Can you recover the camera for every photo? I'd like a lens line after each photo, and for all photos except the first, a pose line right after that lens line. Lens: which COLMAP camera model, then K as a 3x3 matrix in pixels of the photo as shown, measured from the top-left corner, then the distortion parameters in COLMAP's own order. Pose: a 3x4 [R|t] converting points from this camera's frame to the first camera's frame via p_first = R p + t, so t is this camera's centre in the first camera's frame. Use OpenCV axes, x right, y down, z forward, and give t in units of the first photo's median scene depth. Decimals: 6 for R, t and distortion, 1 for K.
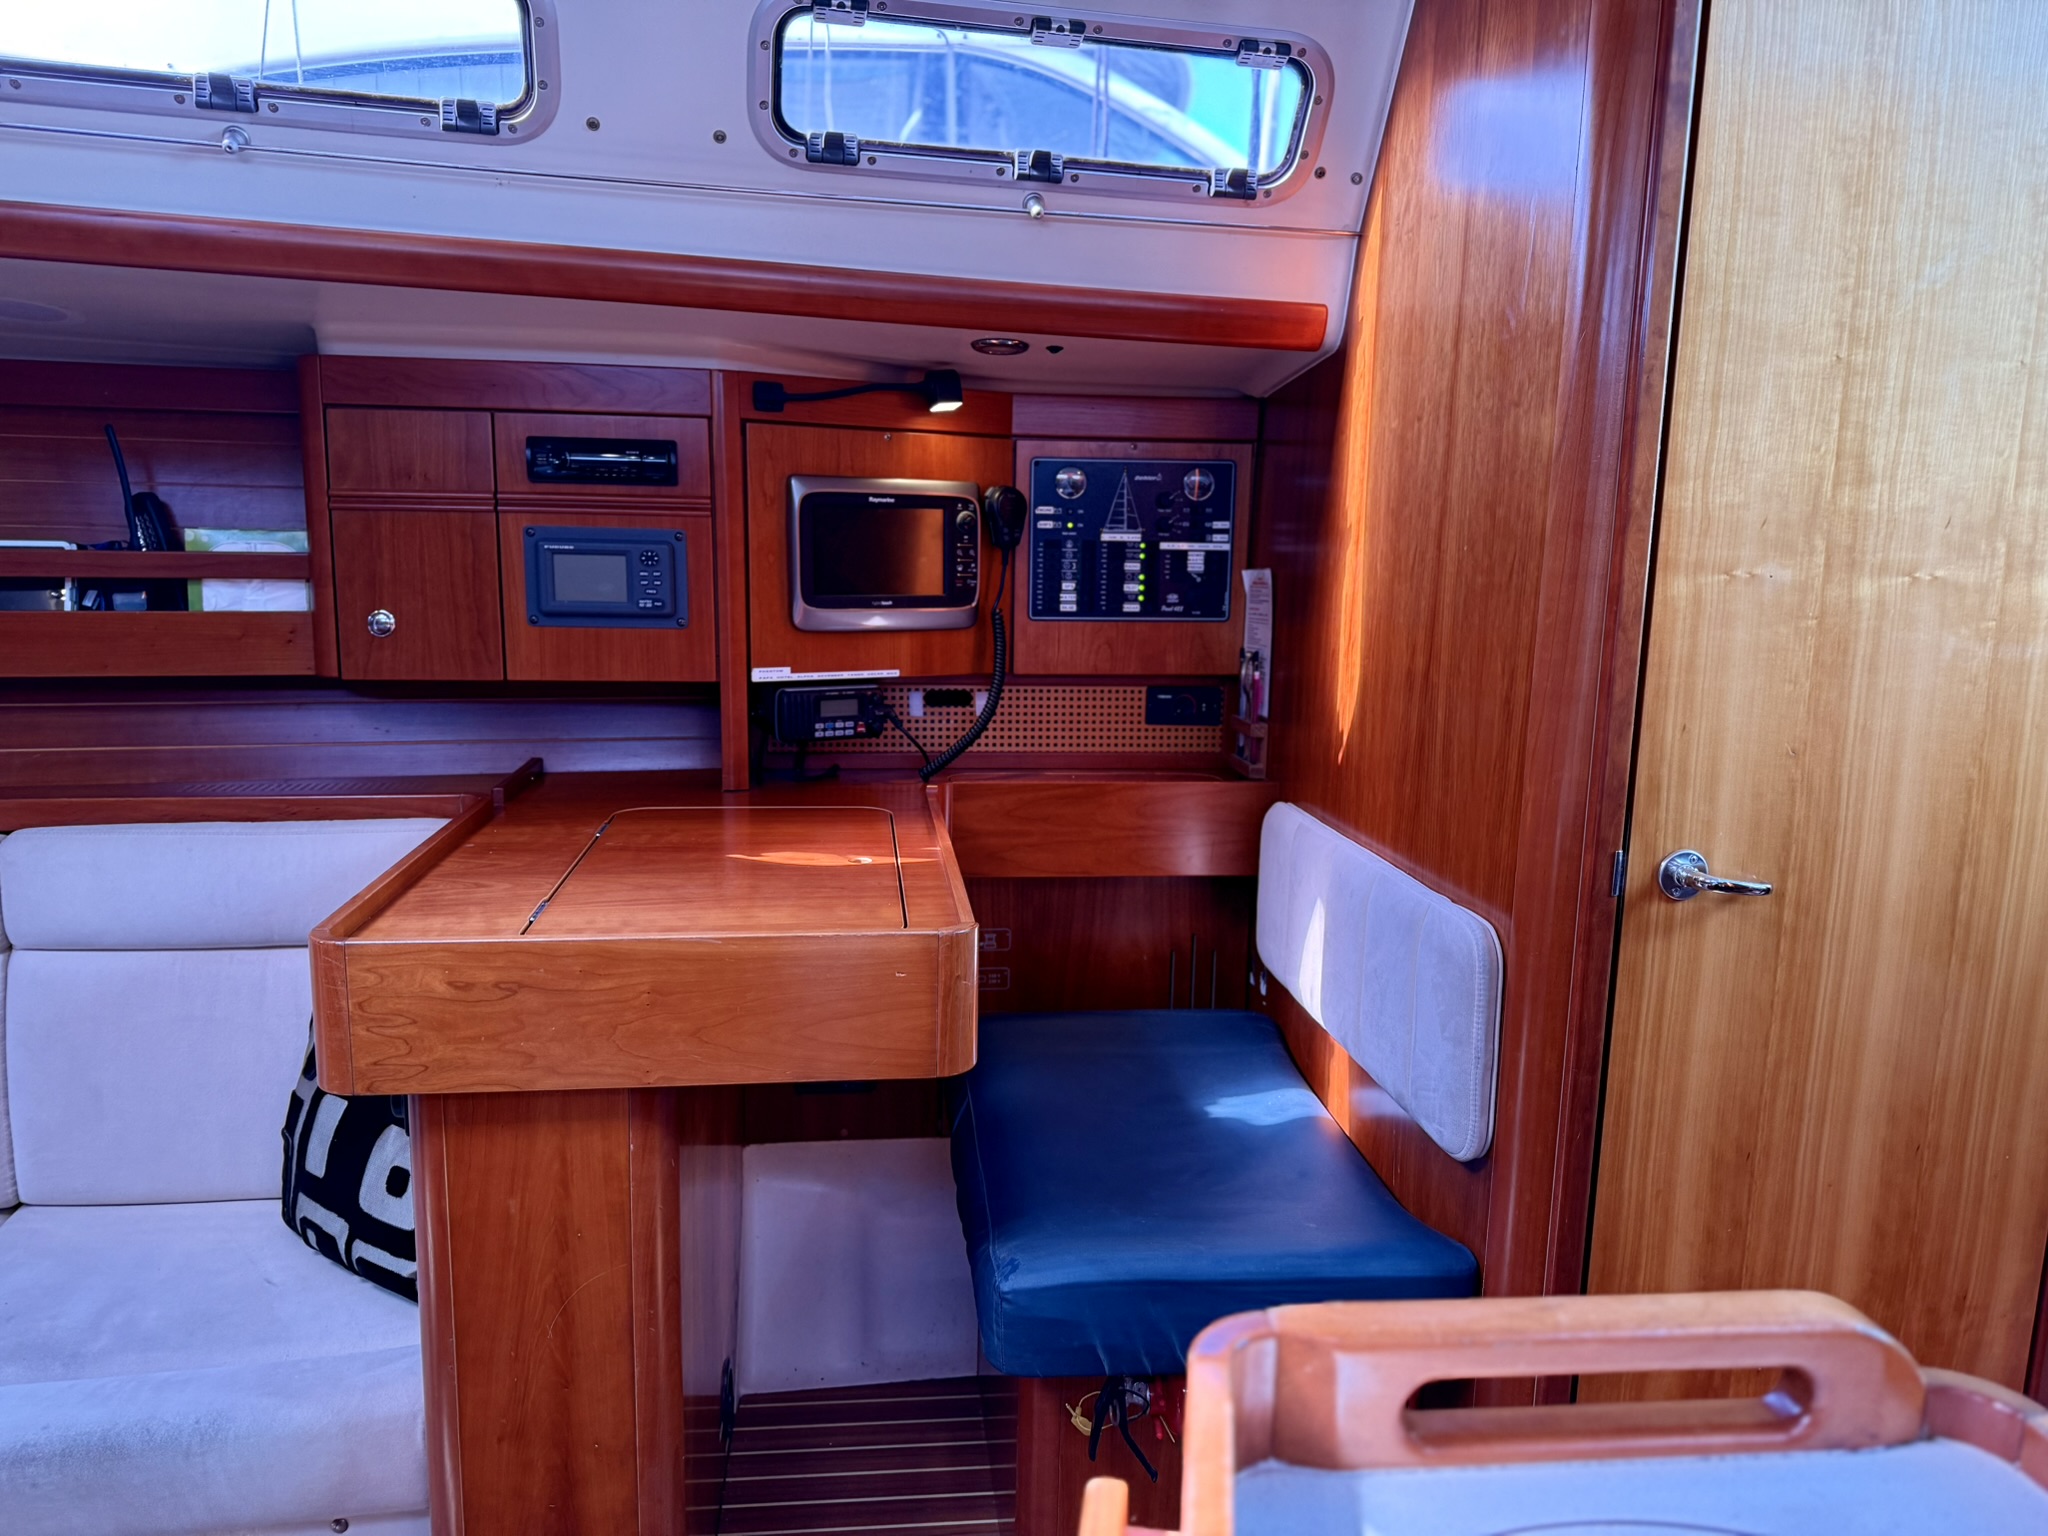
lens RADIAL K [[1439.4, 0, 1019.9], [0, 1439.4, 775.0], [0, 0, 1]] dist [0.177219, -0.357453]
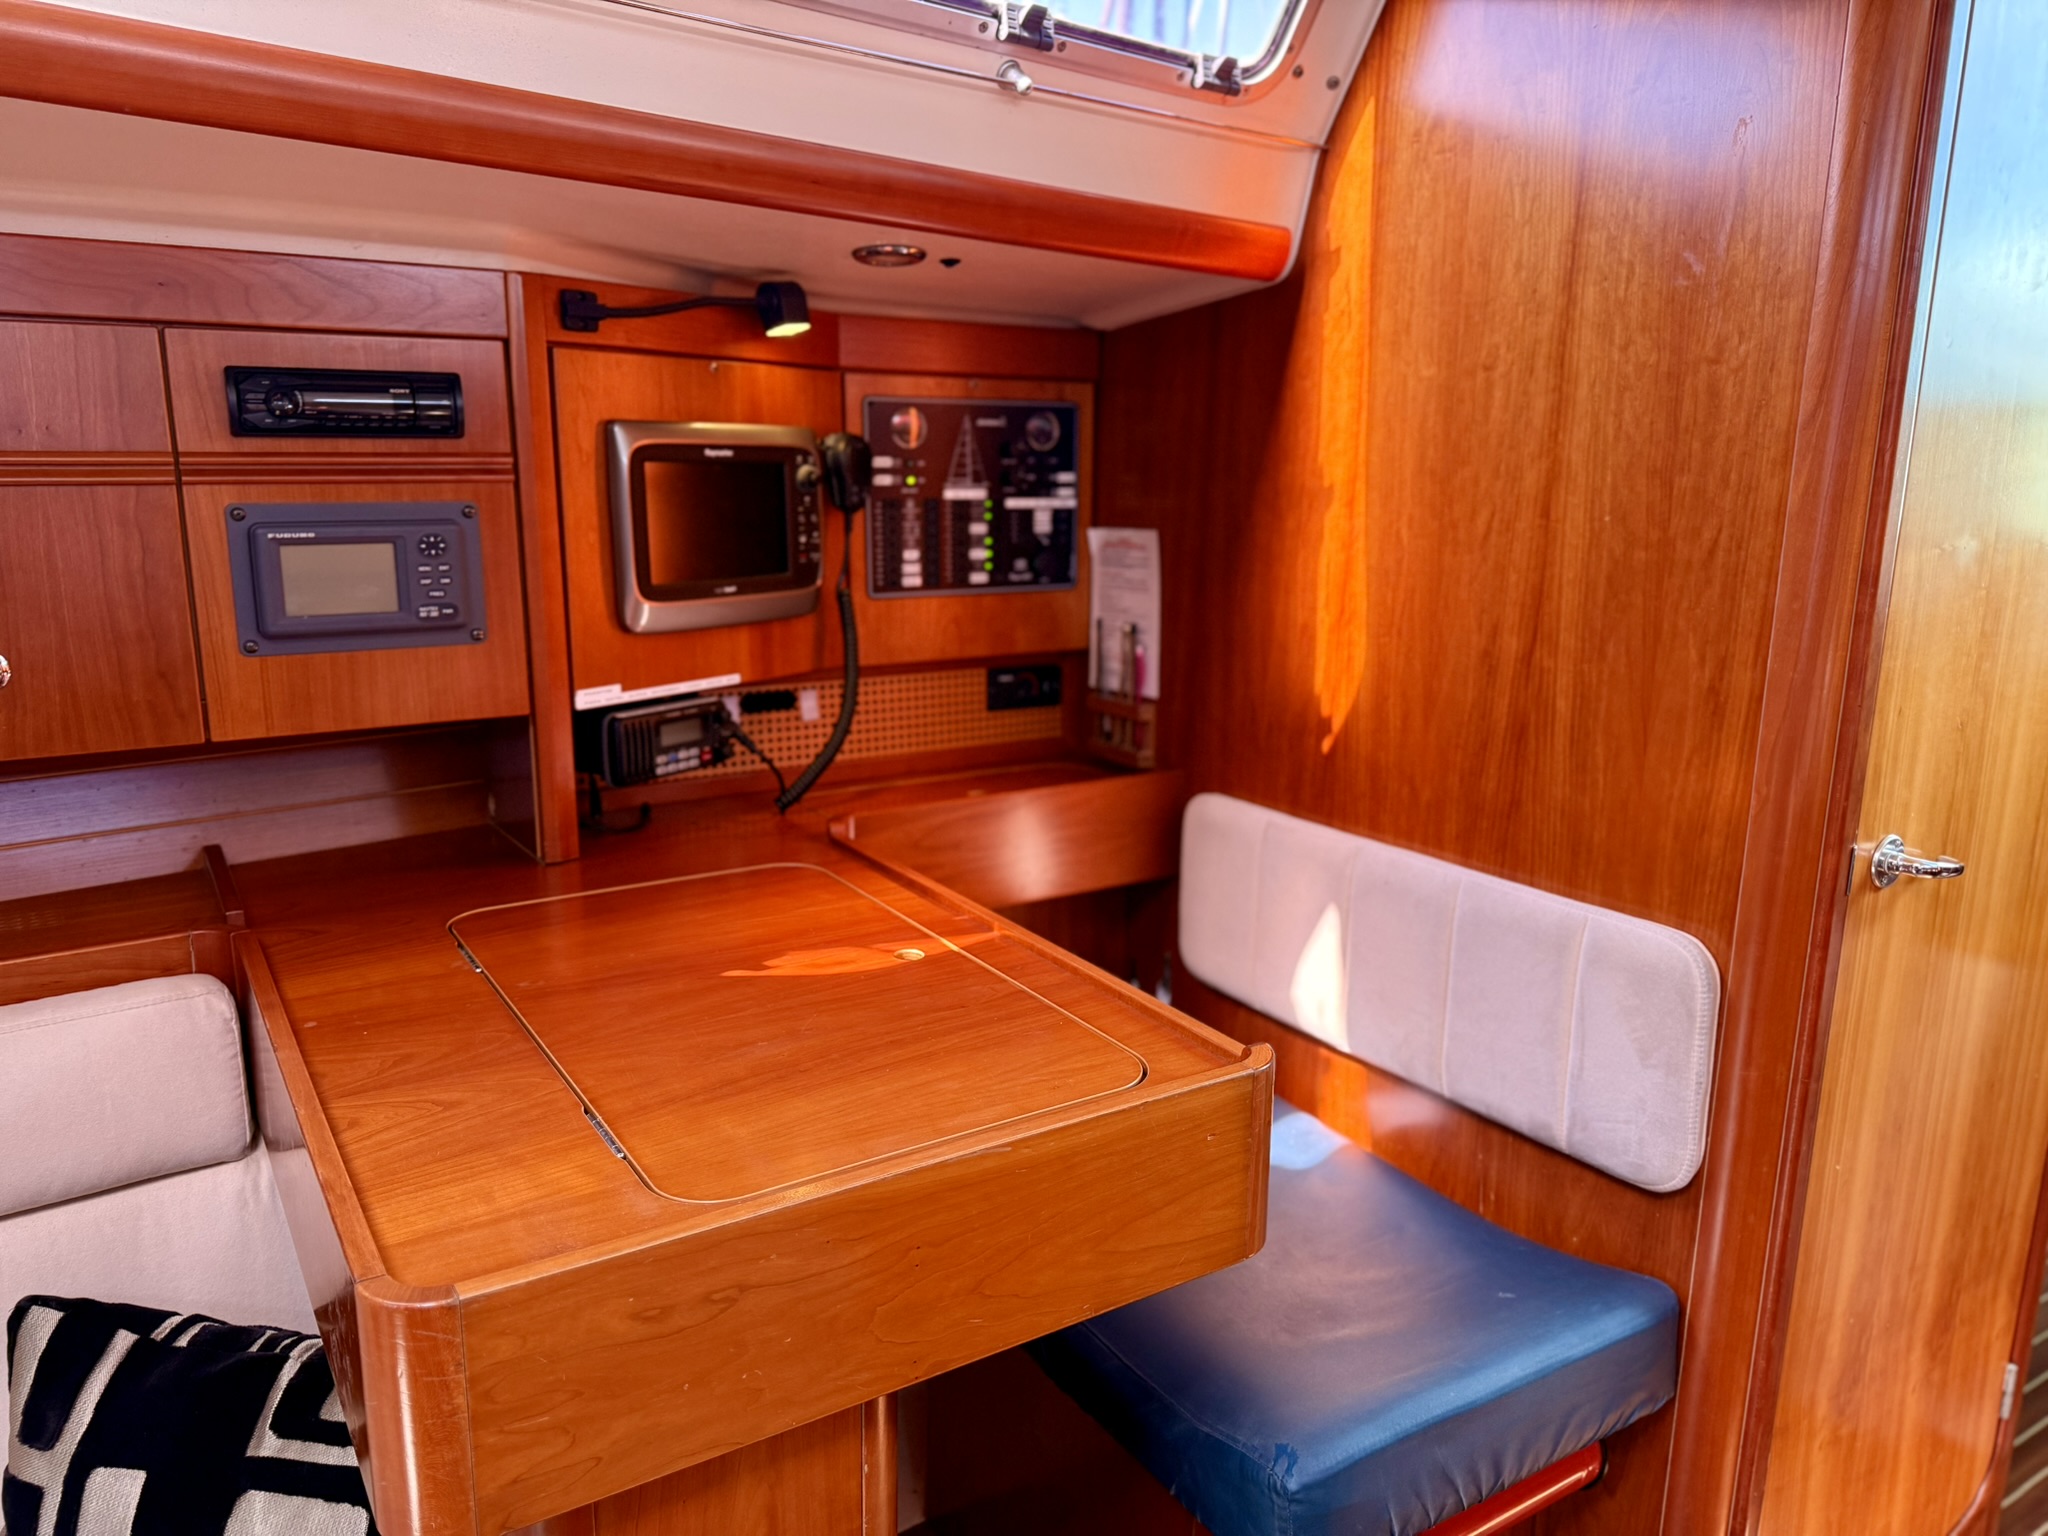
lens RADIAL K [[1440.8, 0, 1035.4], [0, 1440.8, 772.9], [0, 0, 1]] dist [0.096801, -0.175090]
pose [[0.896759, -0.103203, 0.430317, -0.274022], [0.080224, 0.994226, 0.071262, -0.061734], [-0.435187, -0.029384, 0.899860, 0.231837]]
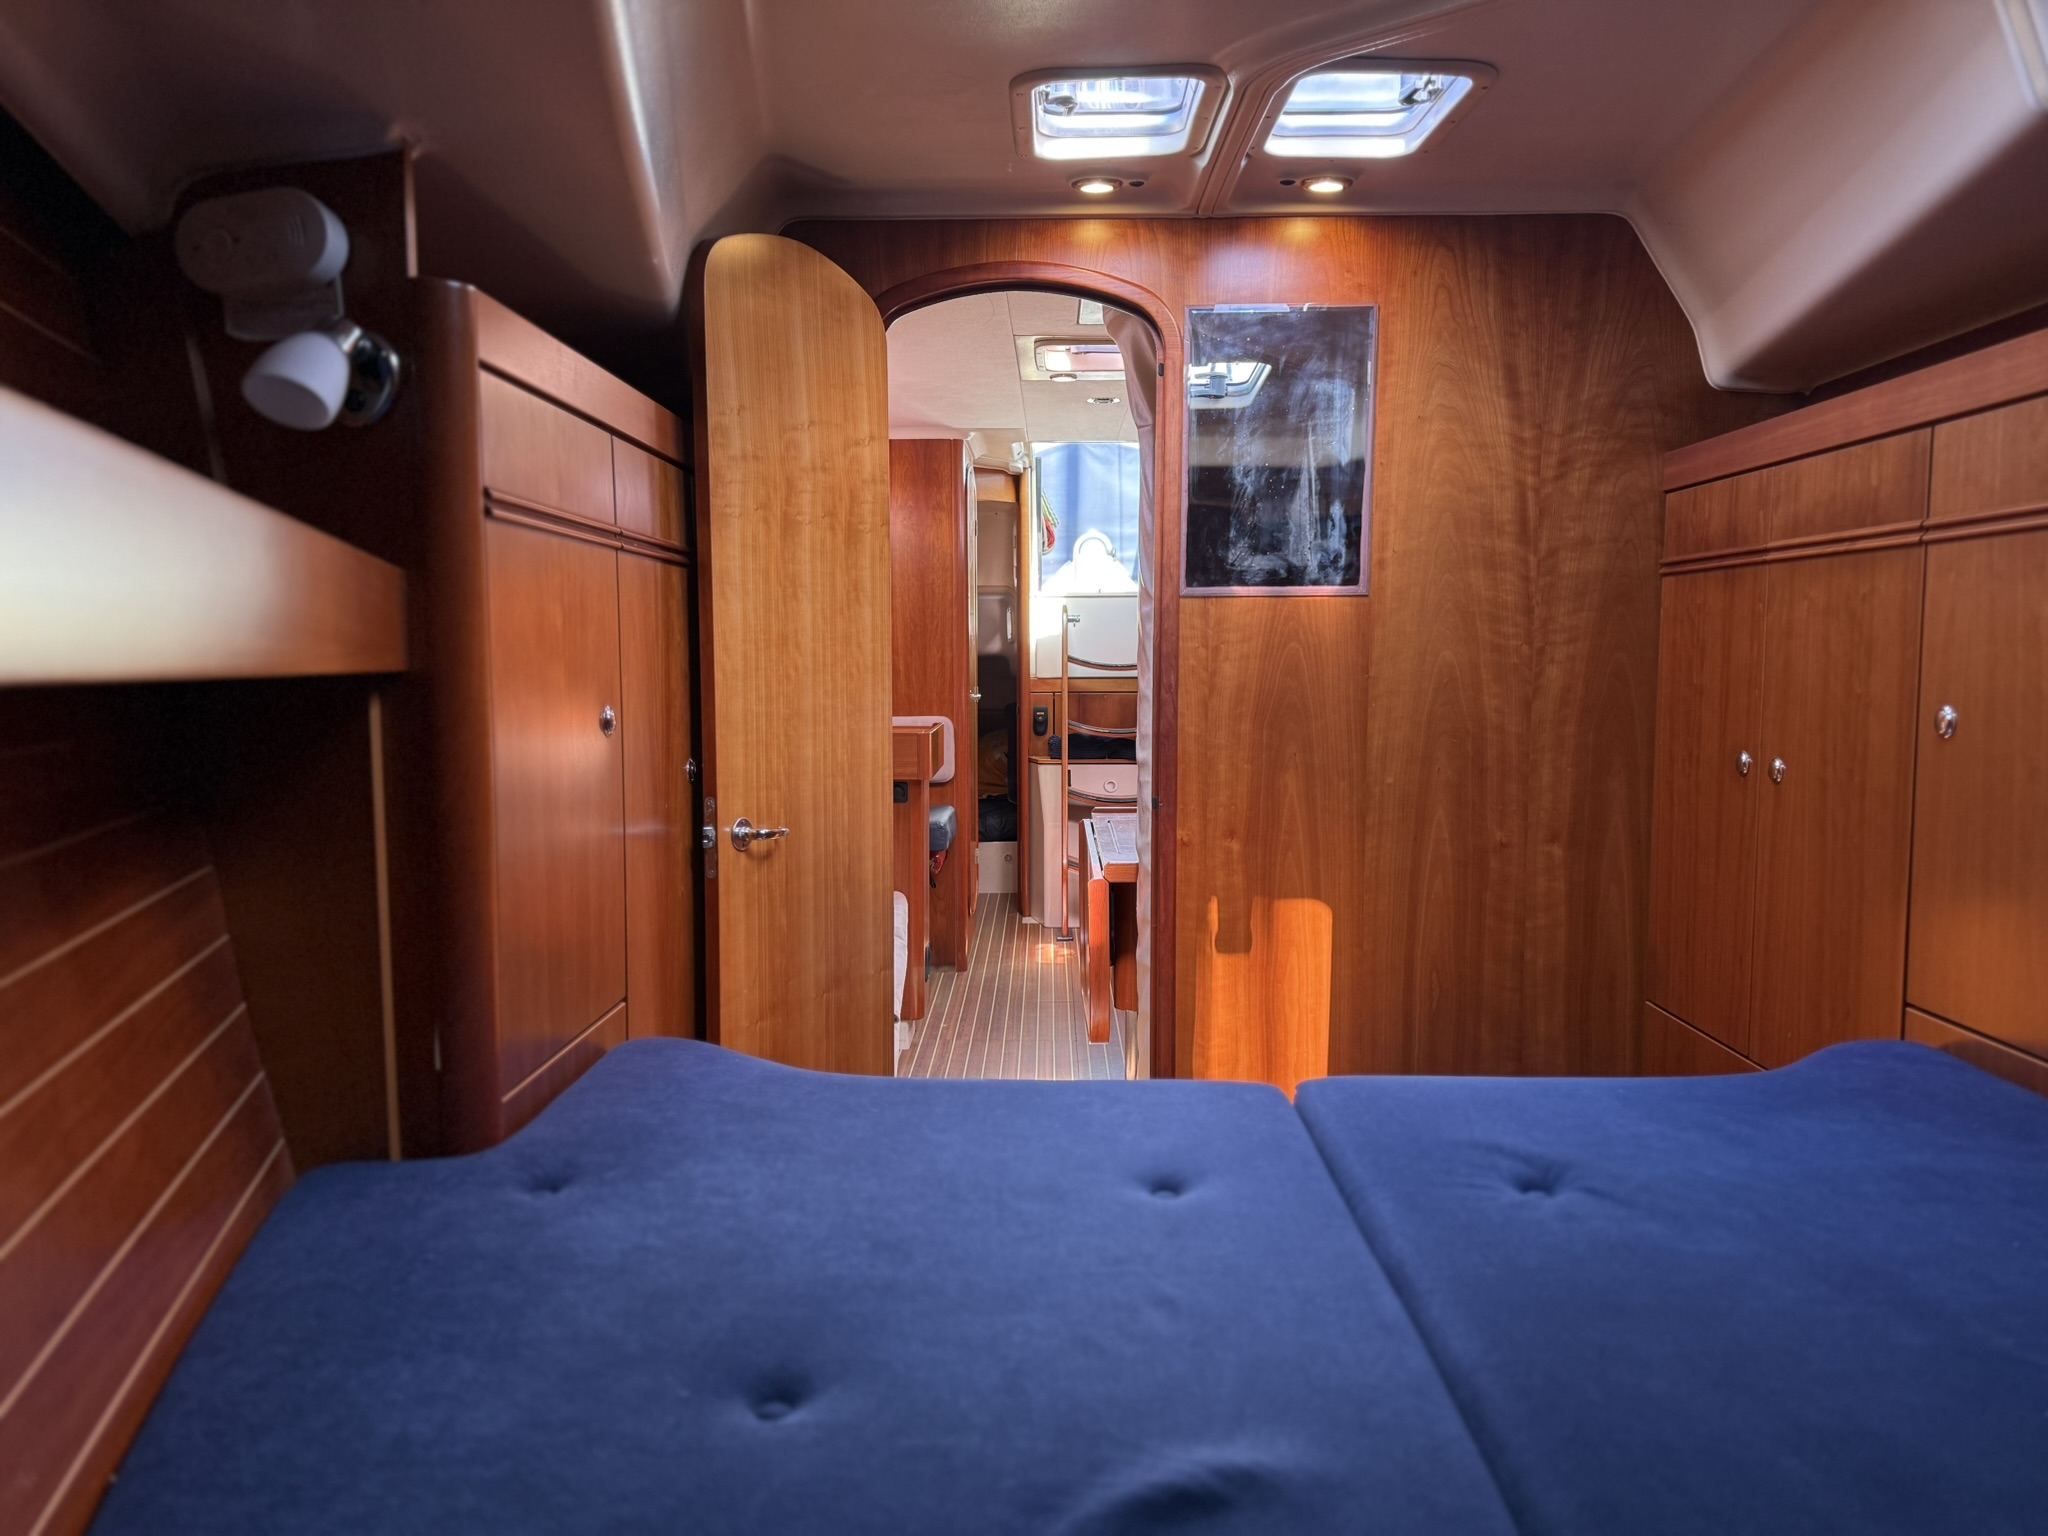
lens RADIAL K [[1439.4, 0, 1019.9], [0, 1439.4, 775.0], [0, 0, 1]] dist [0.177219, -0.357453]
pose [[0.133588, -0.101242, 0.985852, -2.179890], [0.179240, 0.980831, 0.076439, -0.002250], [-0.974693, 0.166493, 0.149174, 0.171246]]
